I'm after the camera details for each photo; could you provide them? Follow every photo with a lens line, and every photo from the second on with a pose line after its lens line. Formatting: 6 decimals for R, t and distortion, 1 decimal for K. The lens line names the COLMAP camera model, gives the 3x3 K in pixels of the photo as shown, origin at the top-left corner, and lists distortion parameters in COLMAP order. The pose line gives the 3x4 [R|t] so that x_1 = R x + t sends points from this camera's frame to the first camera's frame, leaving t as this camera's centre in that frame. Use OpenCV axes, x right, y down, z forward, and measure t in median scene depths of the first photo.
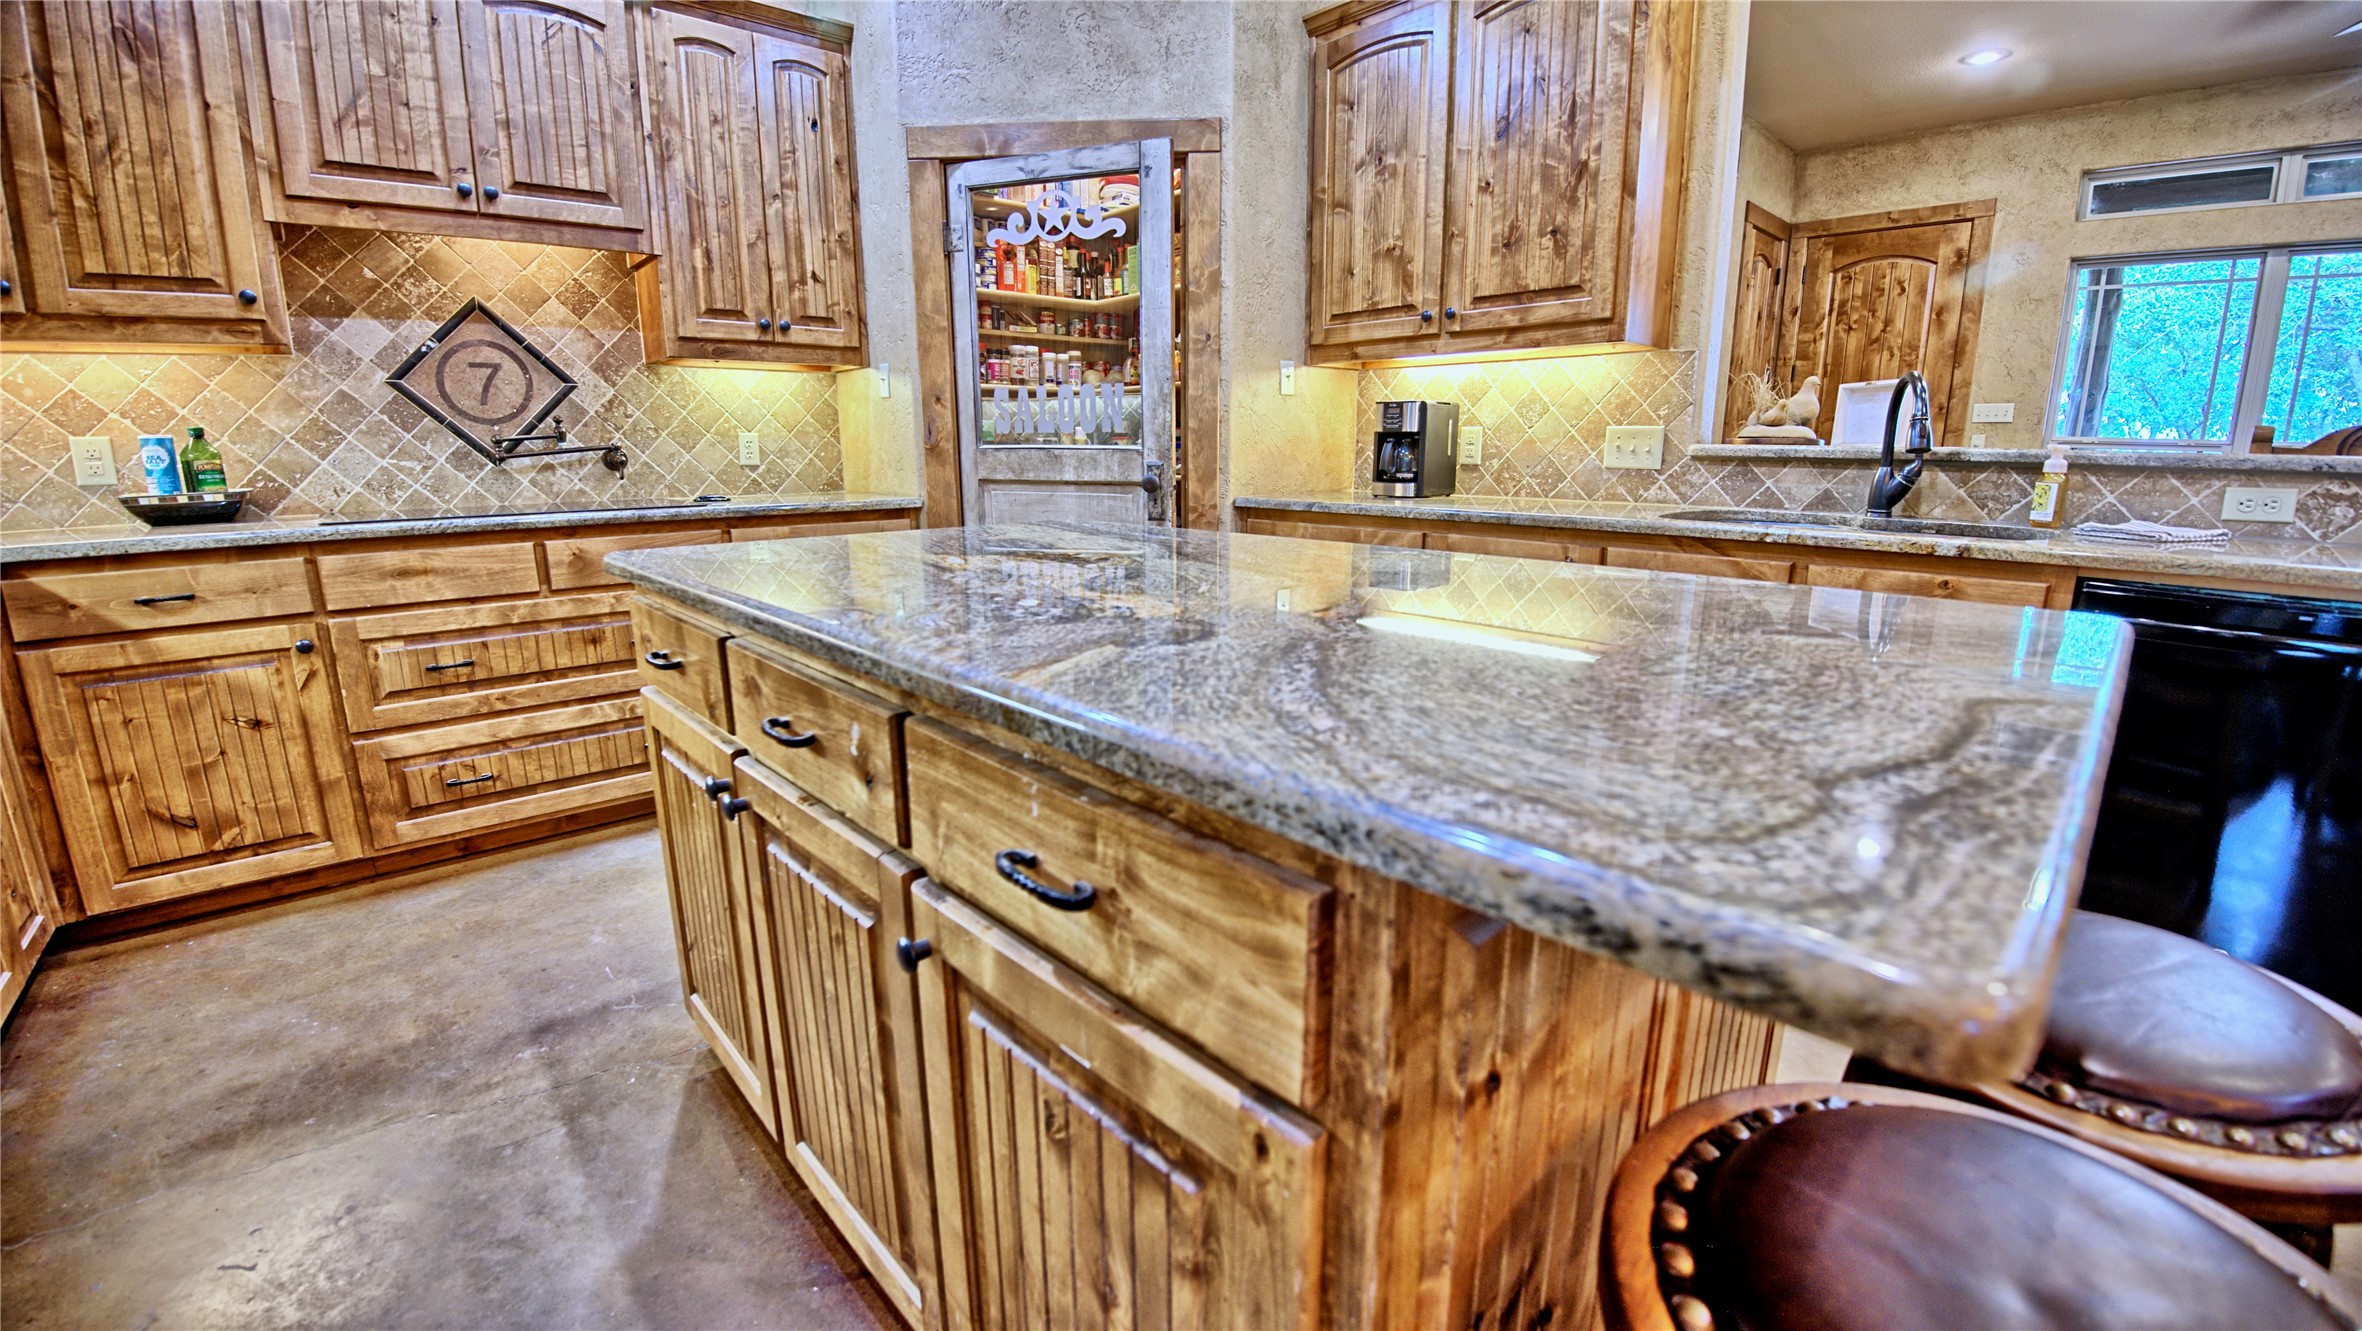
lens RADIAL K [[951.6, 0, 1185.0], [0, 951.6, 660.8], [0, 0, 1]] dist [-0.047308, 0.000471]
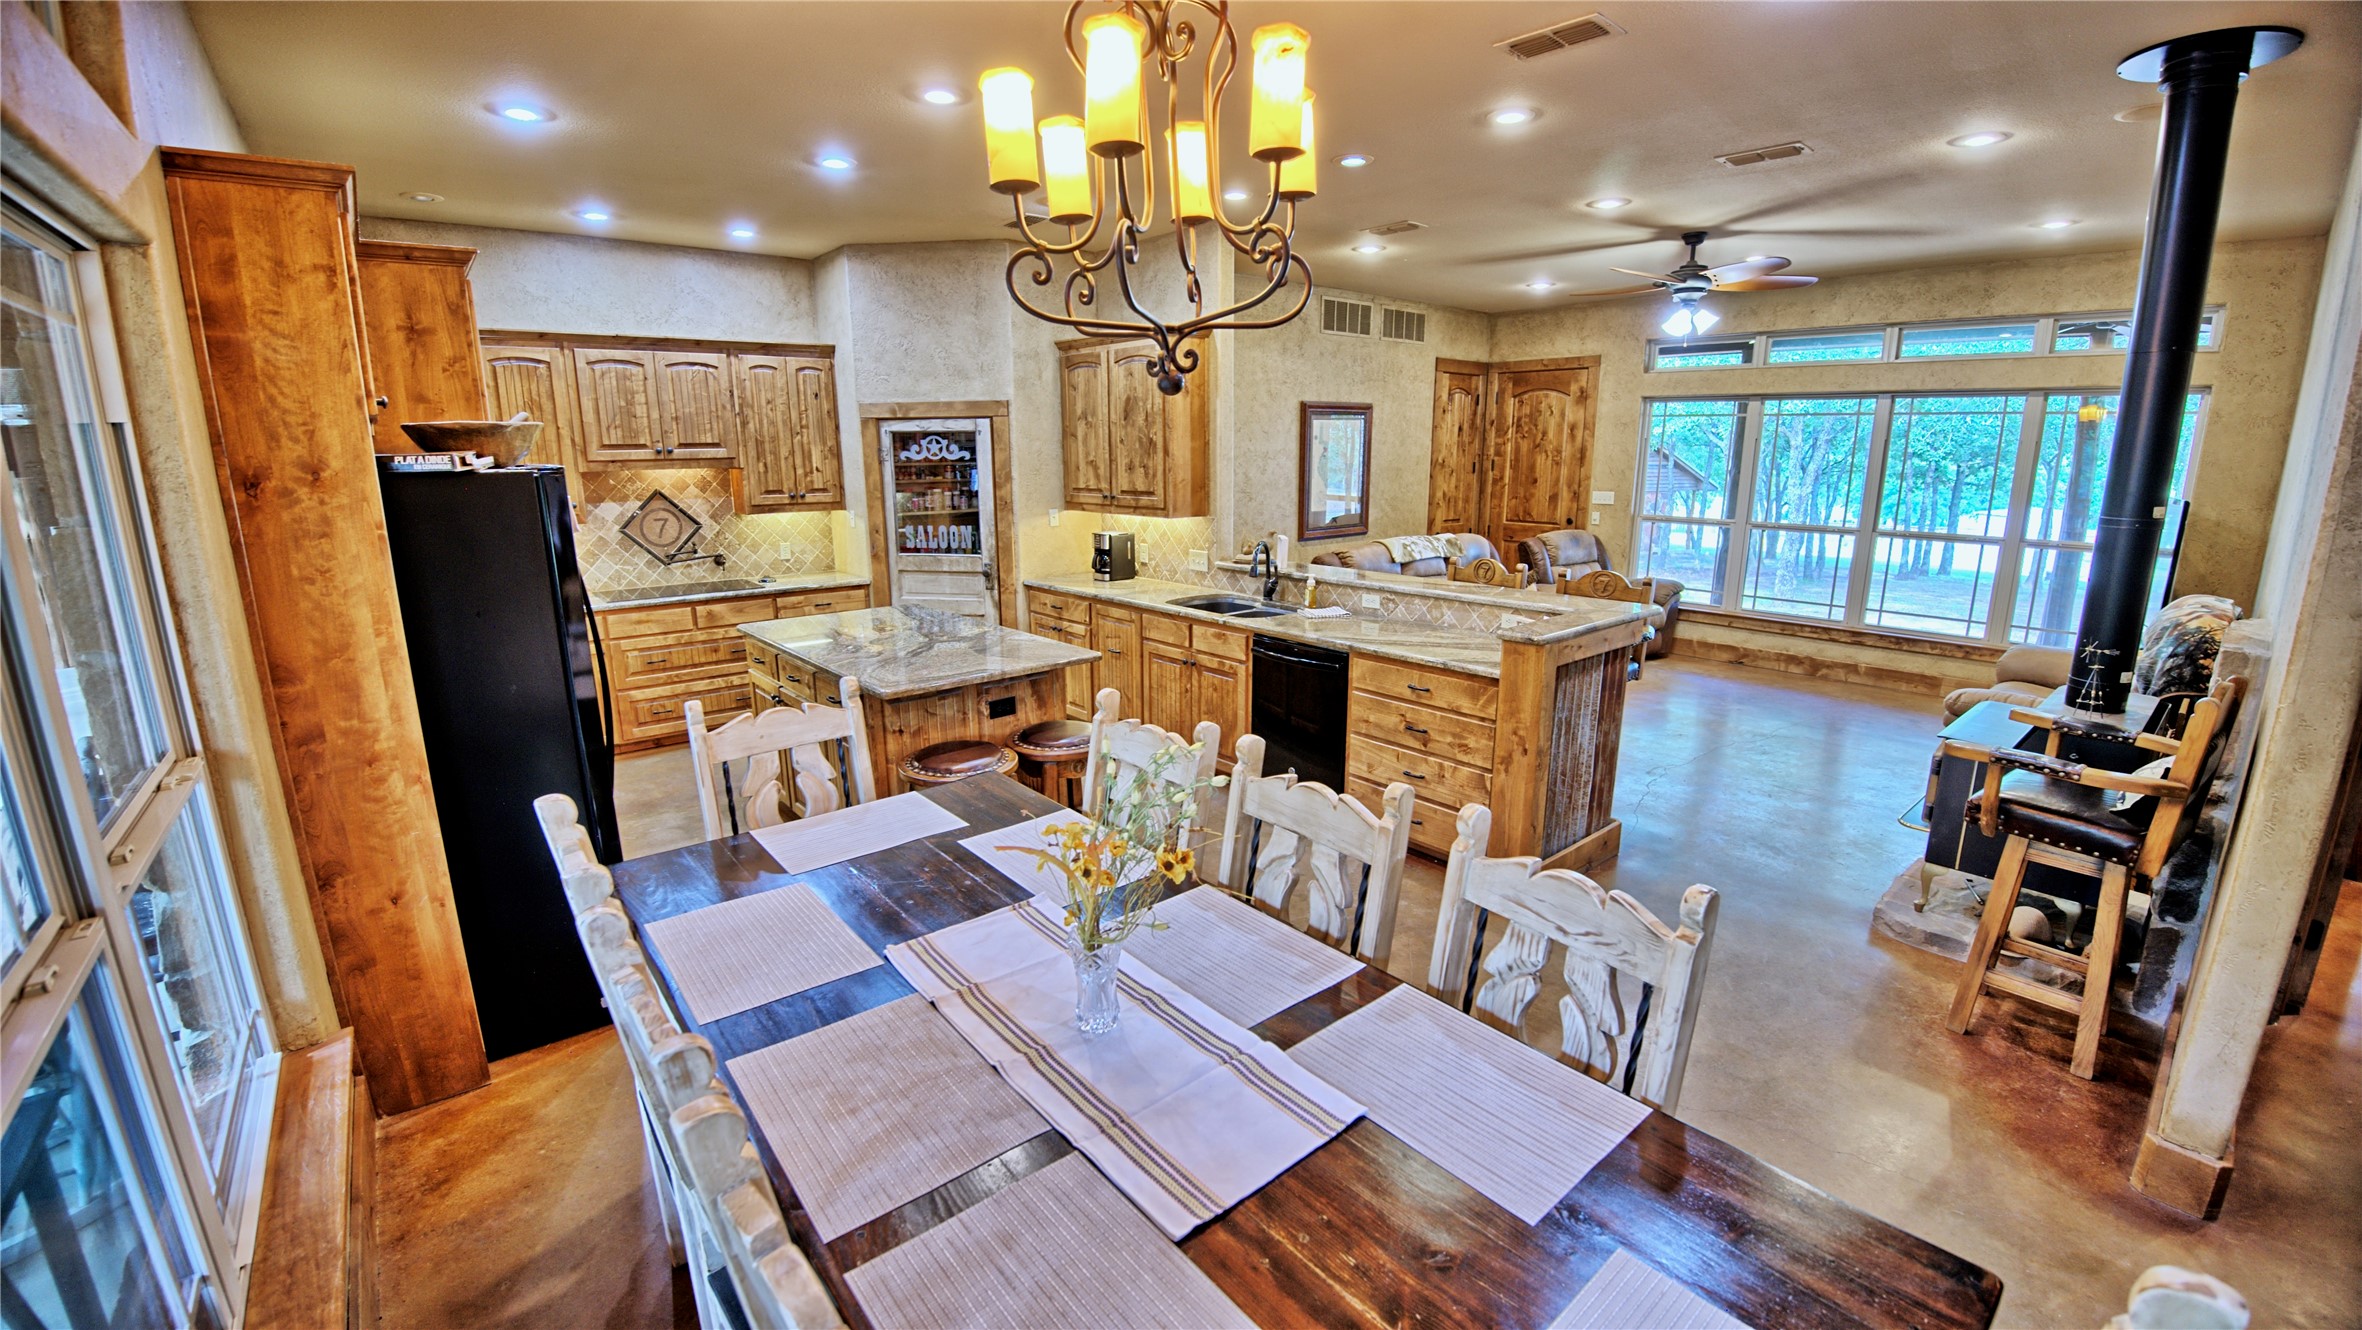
lens RADIAL K [[947.3, 0, 1186.1], [0, 947.3, 660.5], [0, 0, 1]] dist [-0.043513, -0.000090]
pose [[0.999474, 0.005967, -0.031885, 0.495611], [-0.005979, 0.999982, -0.000263, -0.003548], [0.031883, 0.000454, 0.999492, -1.060826]]
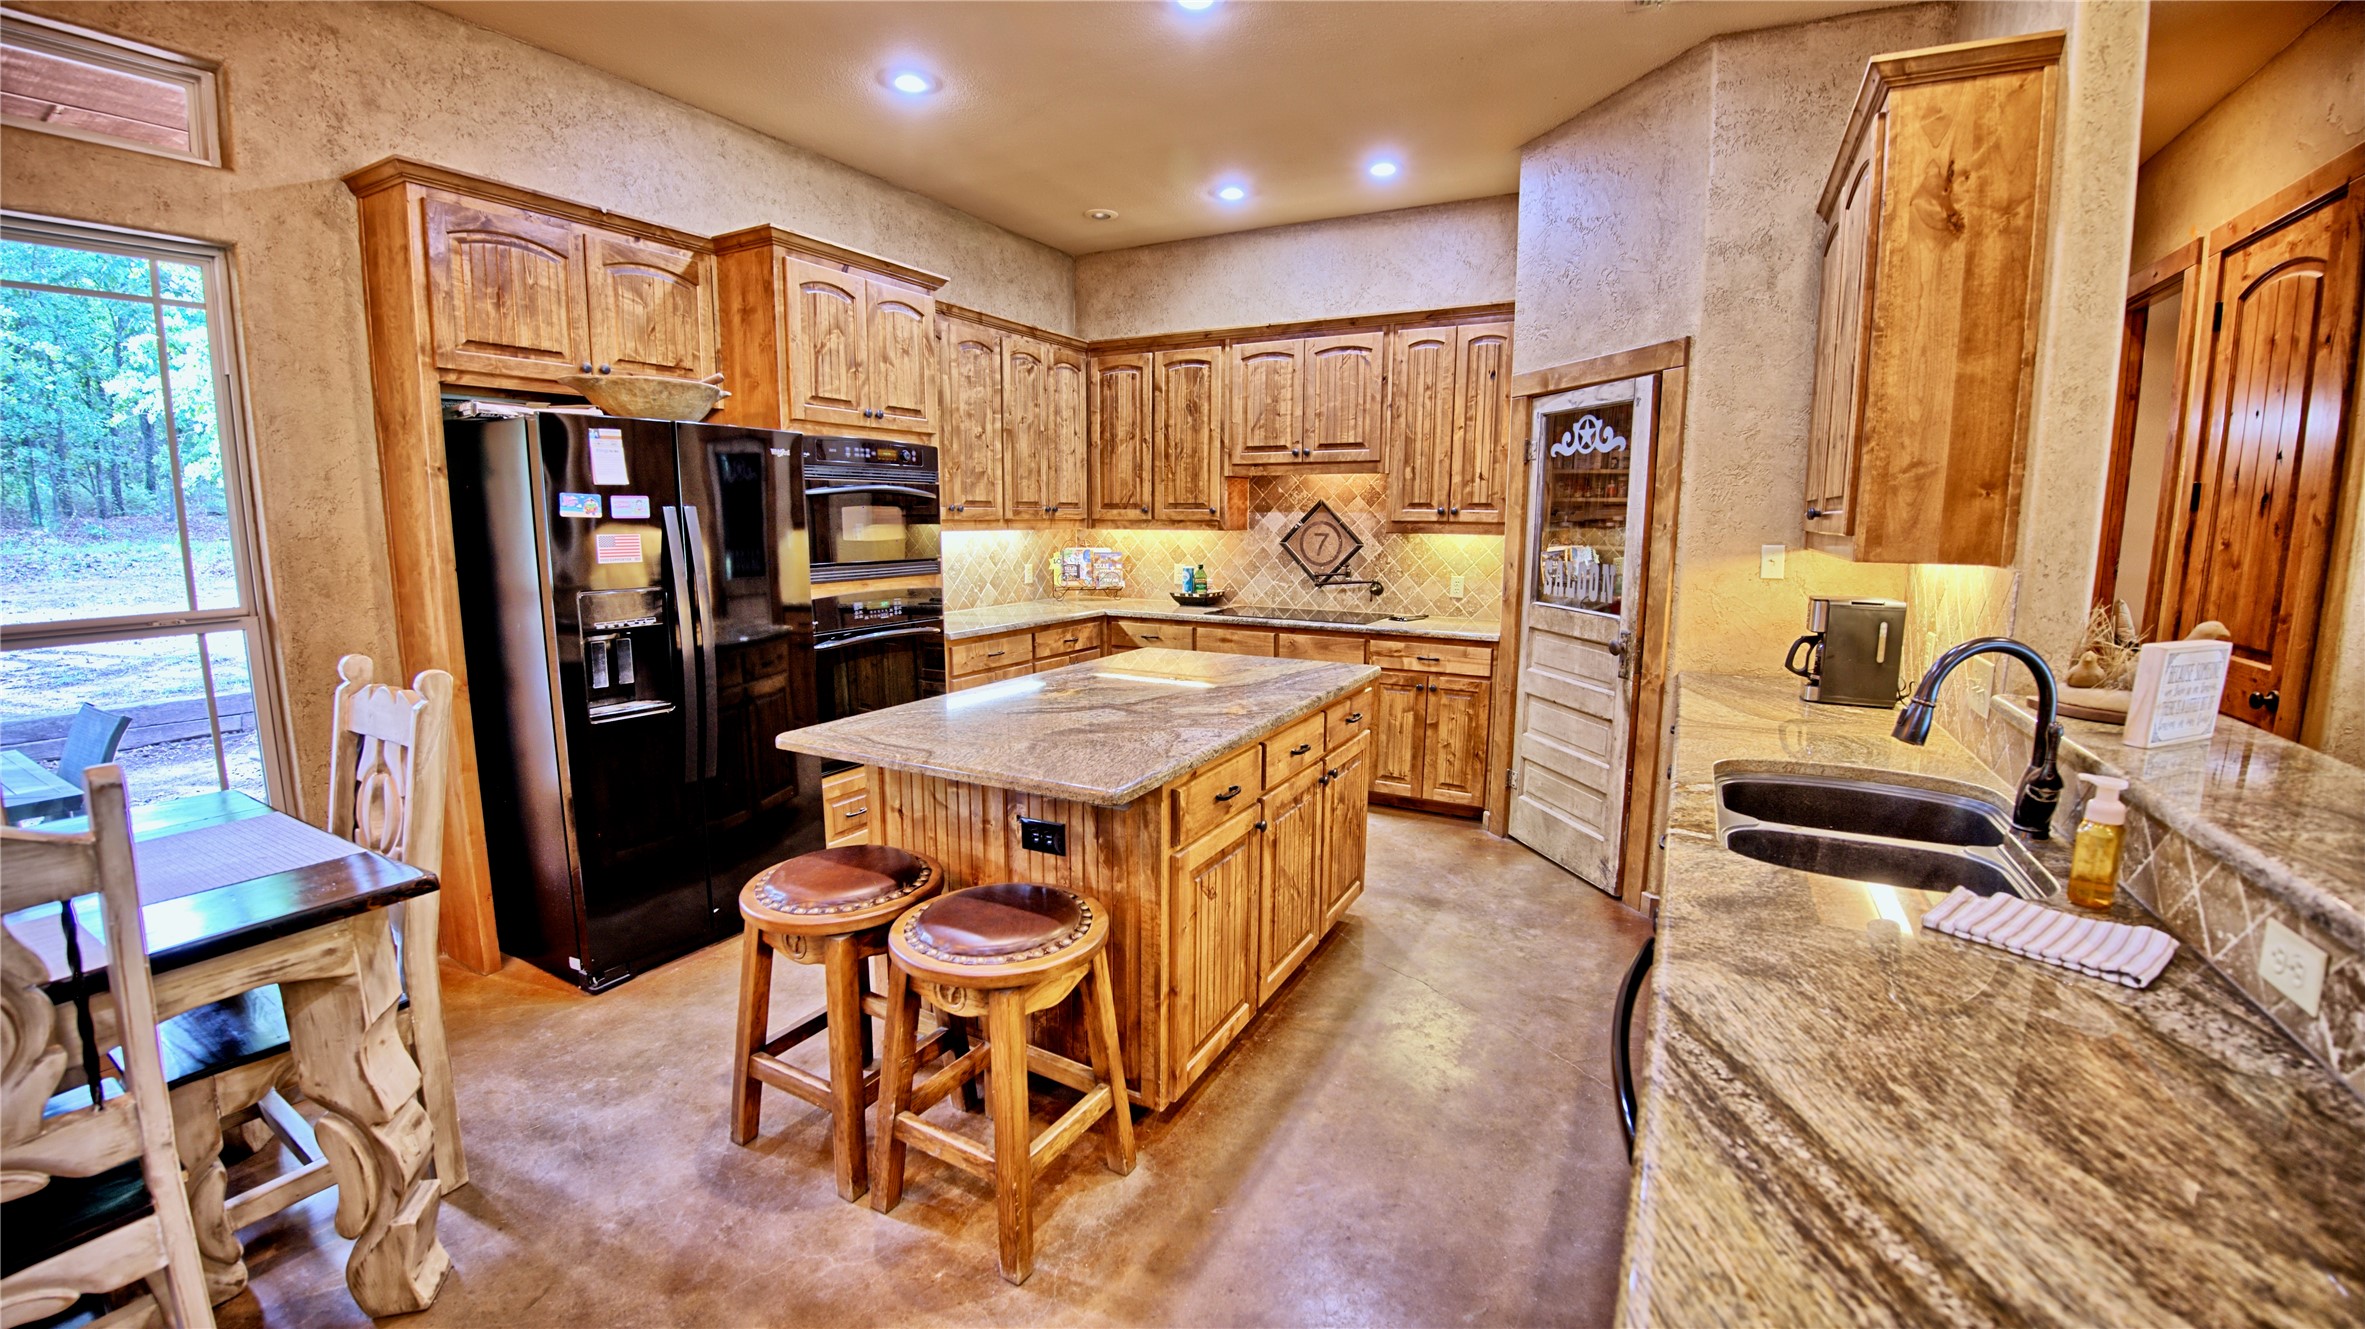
lens RADIAL K [[948.5, 0, 1187.6], [0, 948.5, 660.0], [0, 0, 1]] dist [-0.043513, -0.000090]
pose [[0.330033, 0.147179, -0.932425, 0.921020], [-0.213398, 0.973832, 0.078183, -0.160128], [0.919532, 0.173174, 0.352804, 0.121248]]
